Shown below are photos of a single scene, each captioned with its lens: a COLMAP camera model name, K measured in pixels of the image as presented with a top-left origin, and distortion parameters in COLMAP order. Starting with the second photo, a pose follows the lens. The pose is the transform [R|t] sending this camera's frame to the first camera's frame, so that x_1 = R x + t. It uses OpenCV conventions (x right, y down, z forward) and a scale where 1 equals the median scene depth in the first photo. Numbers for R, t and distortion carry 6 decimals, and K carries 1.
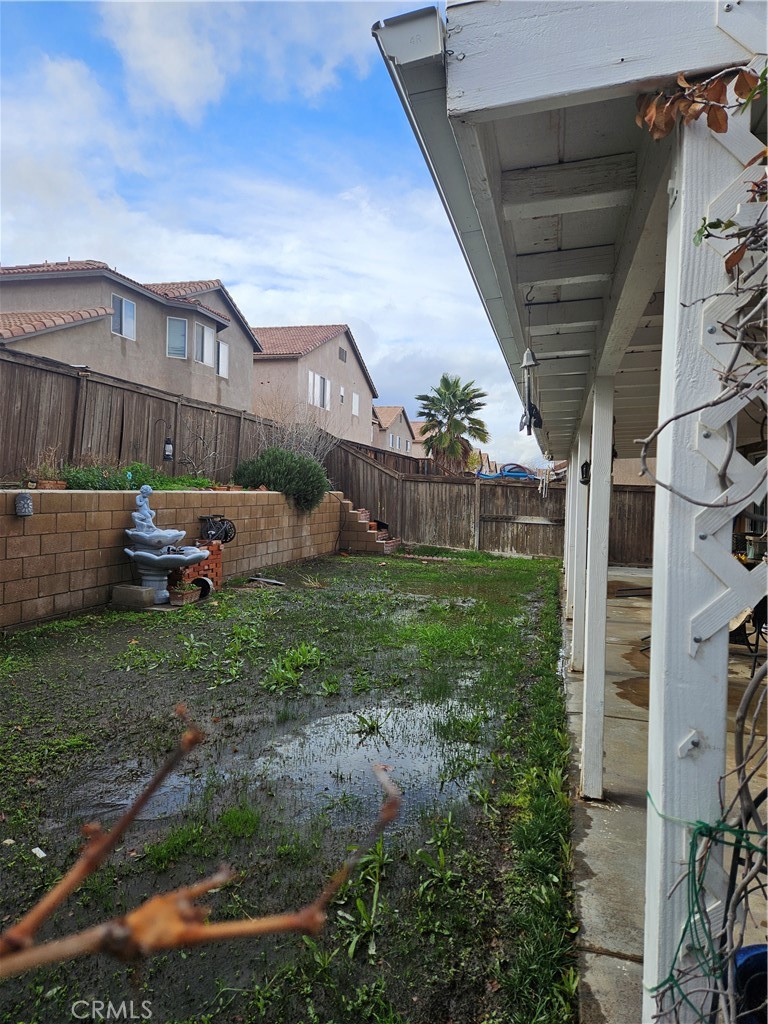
lens RADIAL K [[619.6, 0, 380.4], [0, 619.6, 510.9], [0, 0, 1]] dist [0.055916, -0.038898]
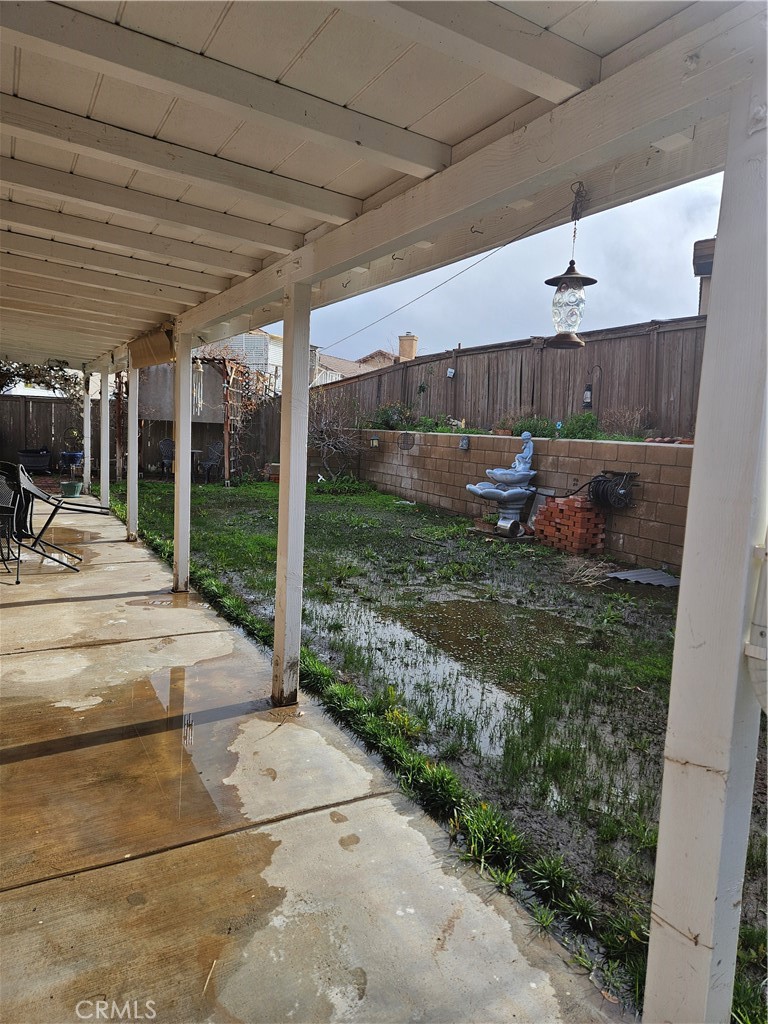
lens RADIAL K [[674.5, 0, 379.1], [0, 674.5, 509.7], [0, 0, 1]] dist [0.064929, -0.055307]
pose [[-0.704099, 0.024208, -0.709689, 0.969281], [-0.088460, 0.988643, 0.121487, -0.036667], [0.704571, 0.148318, -0.693961, 2.310893]]
